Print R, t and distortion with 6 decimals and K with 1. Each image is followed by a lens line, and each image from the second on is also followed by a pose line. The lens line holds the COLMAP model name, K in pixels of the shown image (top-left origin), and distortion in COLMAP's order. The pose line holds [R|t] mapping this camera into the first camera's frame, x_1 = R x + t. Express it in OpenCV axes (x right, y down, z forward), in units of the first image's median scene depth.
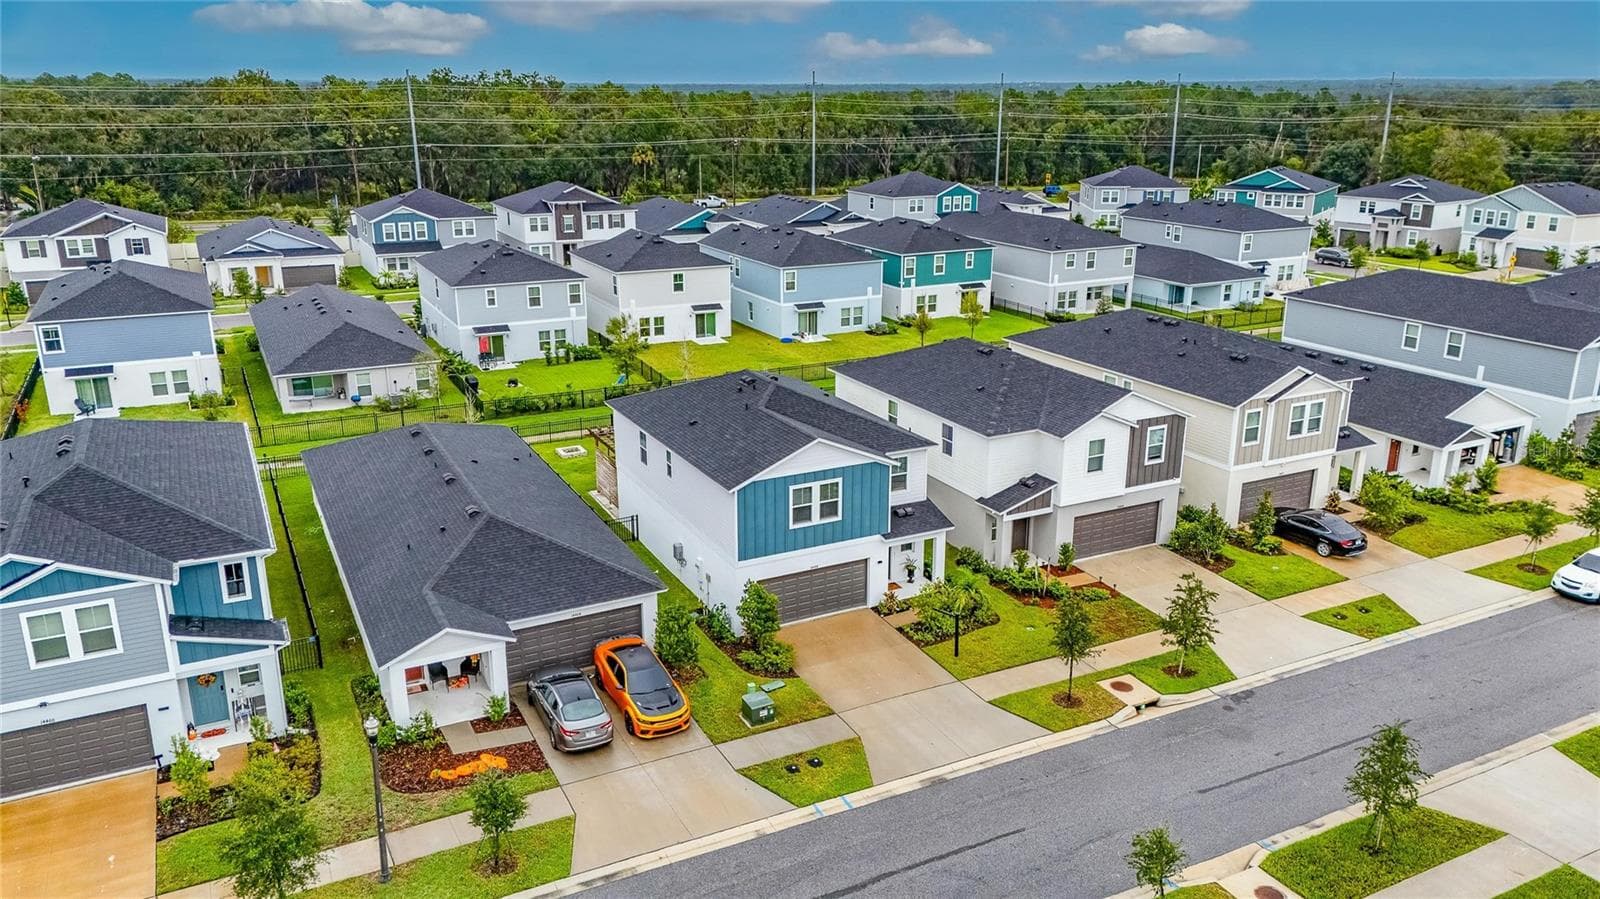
lens RADIAL K [[1133.8, 0, 783.1], [0, 1133.8, 455.2], [0, 0, 1]] dist [0.056808, -0.029926]
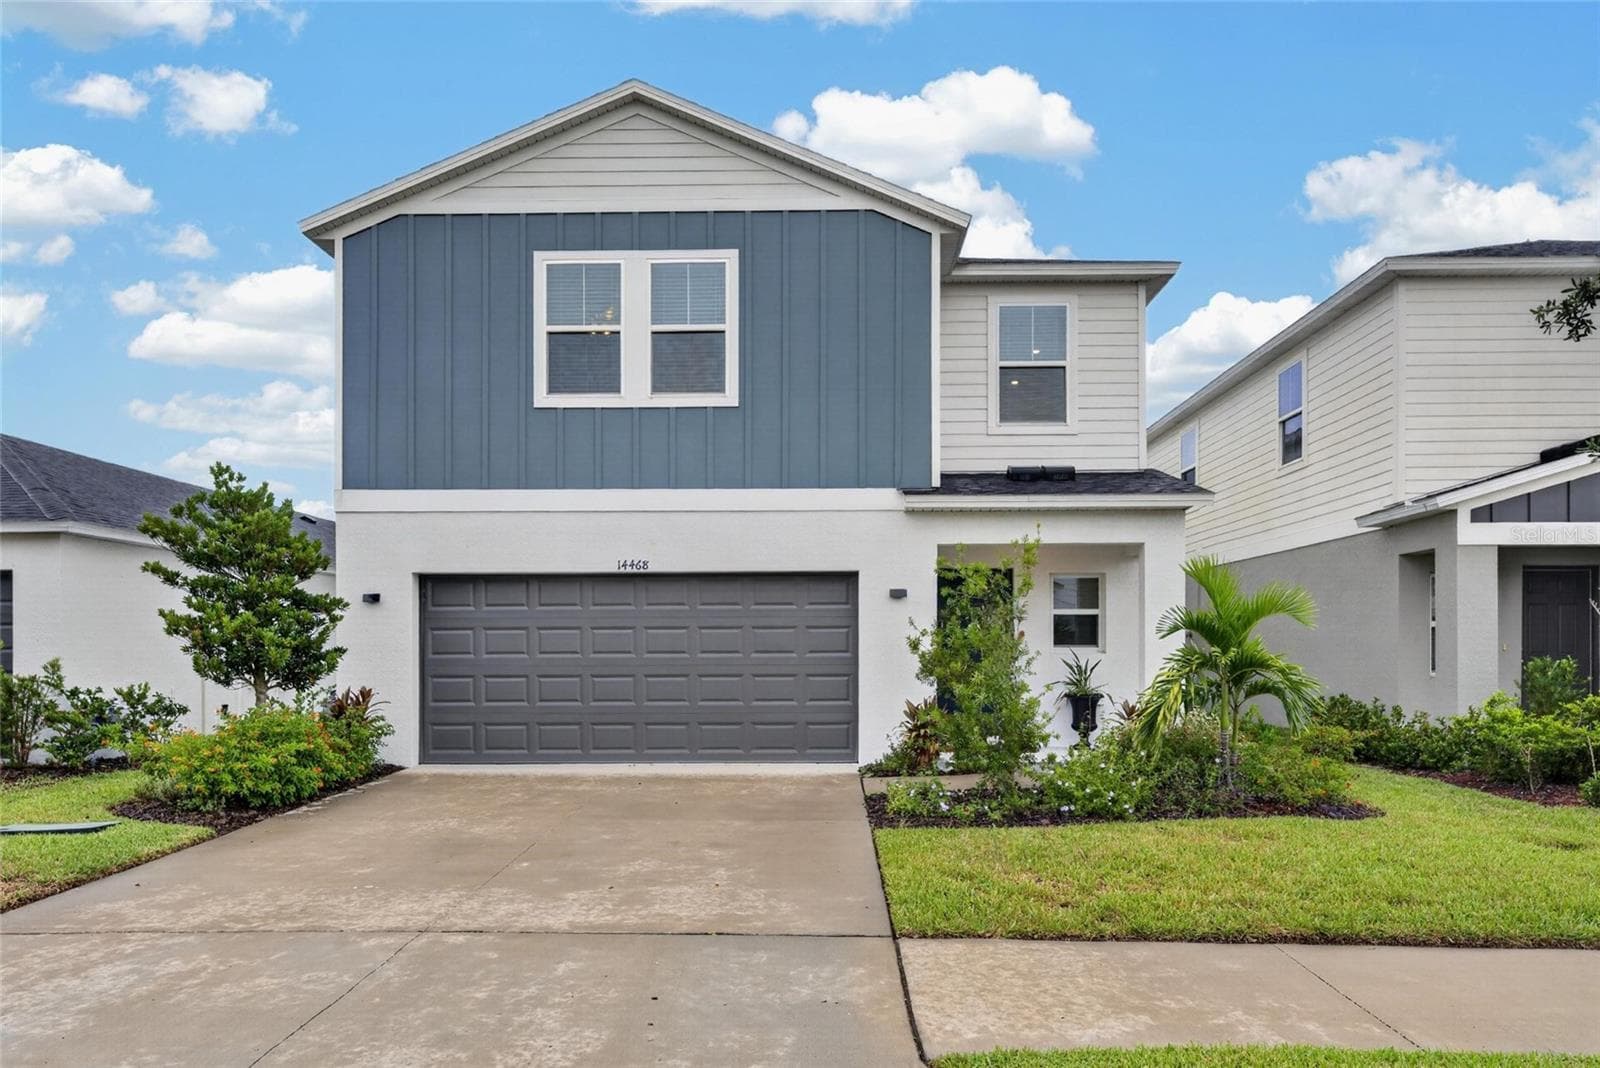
lens RADIAL K [[1054.7, 0, 803.2], [0, 1054.7, 642.1], [0, 0, 1]] dist [0.014971, 0.003725]
pose [[0.883465, -0.003138, -0.468486, 0.194213], [-0.144457, 0.949430, -0.278774, 0.188281], [0.445669, 0.313963, 0.838335, 0.812348]]
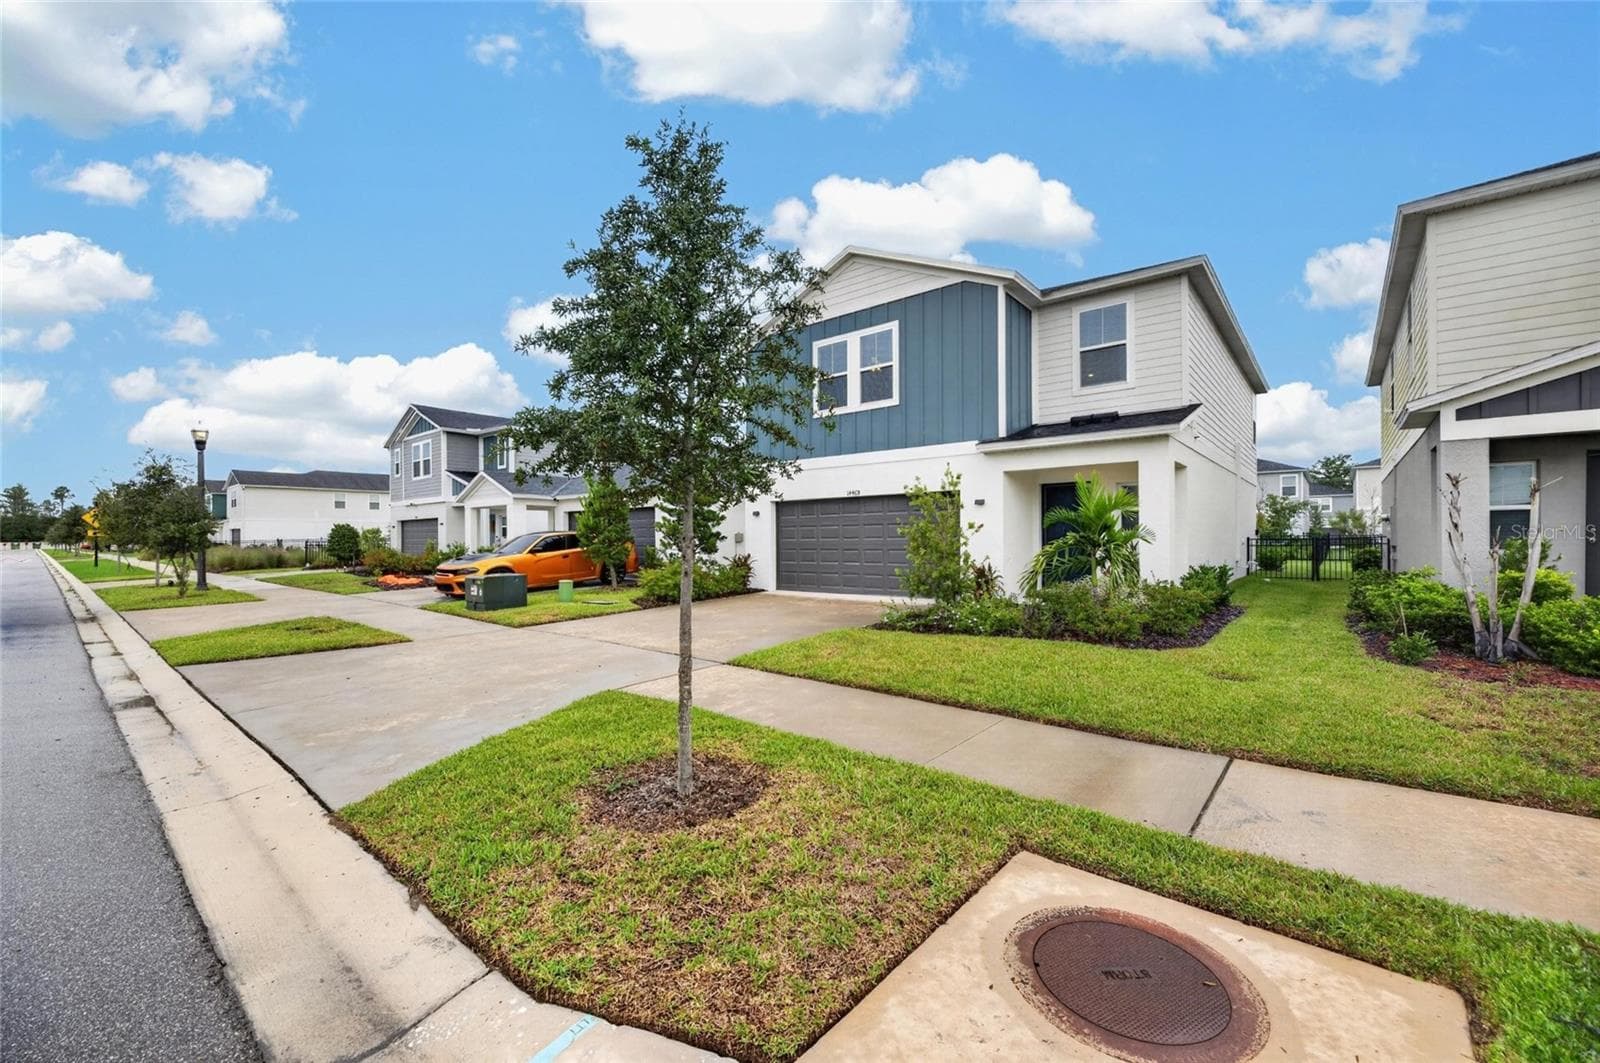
lens RADIAL K [[639.6, 0, 802.3], [0, 639.6, 540.0], [0, 0, 1]] dist [0.000165, 0.000094]
pose [[0.406372, 0.004422, -0.913697, 0.313622], [-0.272153, 0.955185, -0.116419, 0.167573], [0.872235, 0.295975, 0.389364, 0.872824]]
